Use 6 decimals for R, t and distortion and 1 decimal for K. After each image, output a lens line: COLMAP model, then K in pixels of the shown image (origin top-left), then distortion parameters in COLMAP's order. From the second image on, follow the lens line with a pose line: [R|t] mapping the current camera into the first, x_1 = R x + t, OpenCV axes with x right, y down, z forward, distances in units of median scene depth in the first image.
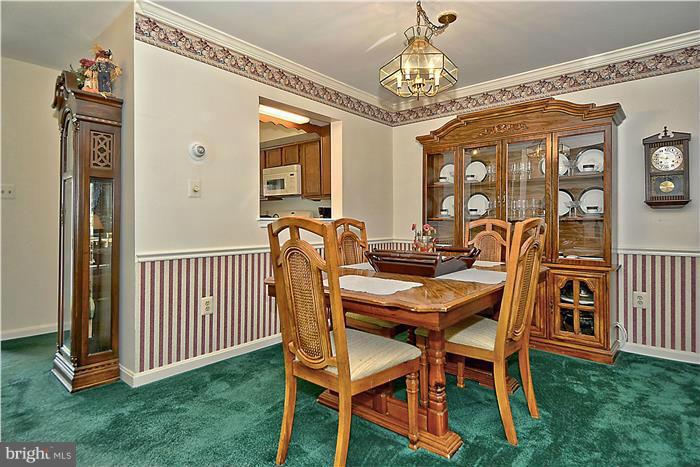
lens RADIAL K [[374.9, 0, 350.3], [0, 374.9, 234.8], [0, 0, 1]] dist [0.004110, -0.001315]
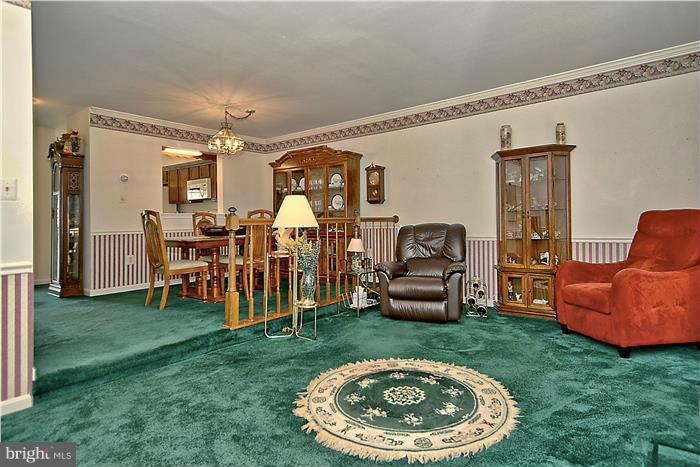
lens RADIAL K [[400.5, 0, 350.1], [0, 400.5, 226.5], [0, 0, 1]] dist [0.002128, 0.001465]
pose [[0.999264, -0.021101, 0.032023, 0.705481], [0.021863, 0.999481, -0.023639, 0.098575], [-0.031508, 0.024321, 0.999208, -1.125273]]
